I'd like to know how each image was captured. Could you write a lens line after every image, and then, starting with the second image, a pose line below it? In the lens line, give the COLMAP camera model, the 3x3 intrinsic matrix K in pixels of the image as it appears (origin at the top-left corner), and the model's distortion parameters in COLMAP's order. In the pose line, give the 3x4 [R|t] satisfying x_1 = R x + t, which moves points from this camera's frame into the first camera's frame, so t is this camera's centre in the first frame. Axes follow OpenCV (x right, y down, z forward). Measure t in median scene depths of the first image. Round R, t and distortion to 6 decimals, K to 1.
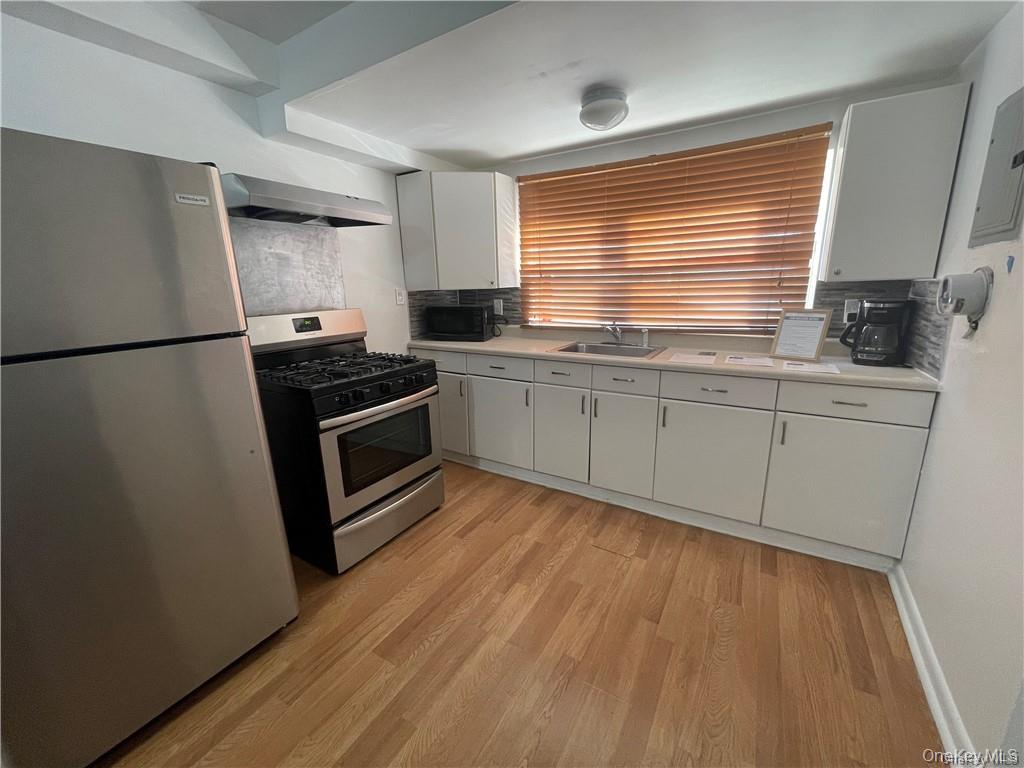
lens RADIAL K [[411.2, 0, 512.0], [0, 411.2, 384.0], [0, 0, 1]] dist [-0.001368, 0.000080]
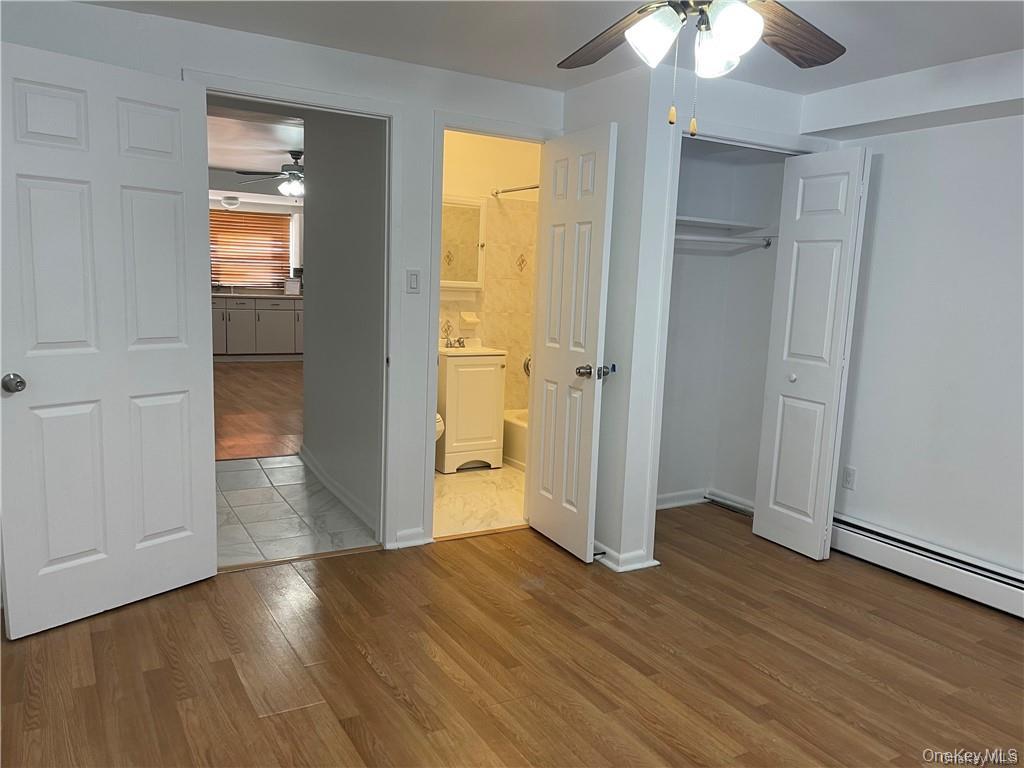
lens RADIAL K [[785.8, 0, 512.0], [0, 785.8, 384.0], [0, 0, 1]] dist [0.108937, -0.161865]
pose [[0.475365, -0.080283, 0.876118, -3.195102], [0.160095, 0.987095, 0.003587, 0.714138], [-0.865100, 0.138557, 0.482083, -2.649188]]
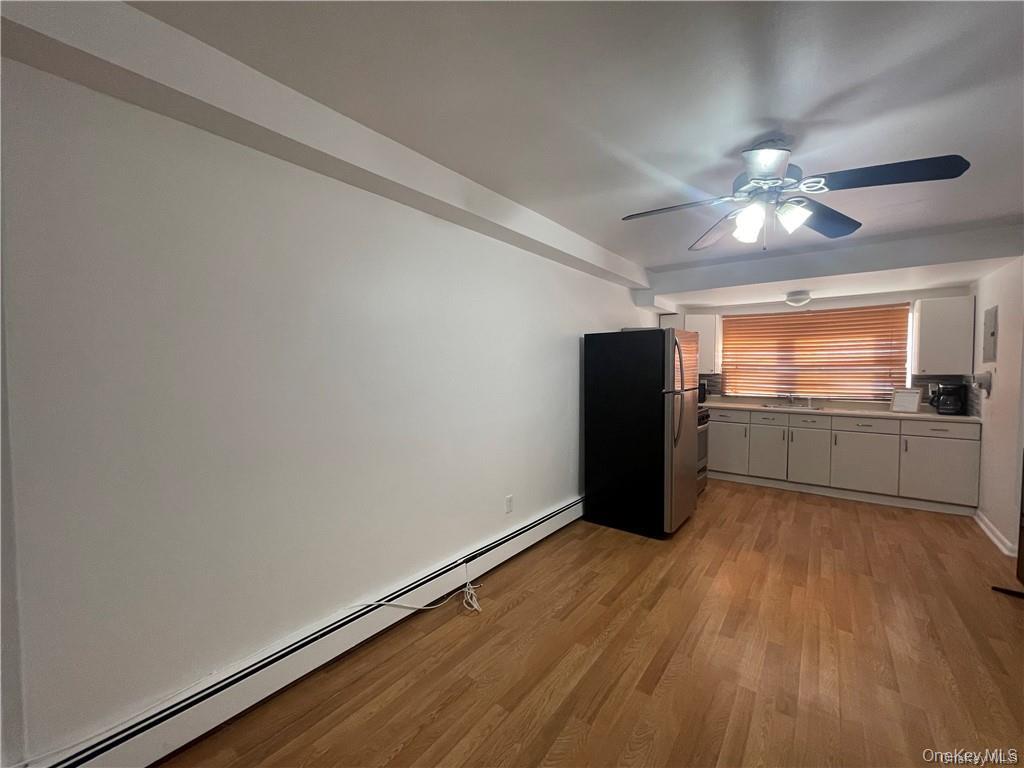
lens RADIAL K [[411.2, 0, 512.0], [0, 411.2, 384.0], [0, 0, 1]] dist [-0.001368, 0.000080]
pose [[0.993697, 0.027806, -0.108597, -0.944748], [-0.048859, 0.979322, -0.196320, 0.274529], [0.100893, 0.200389, 0.974508, -1.102652]]
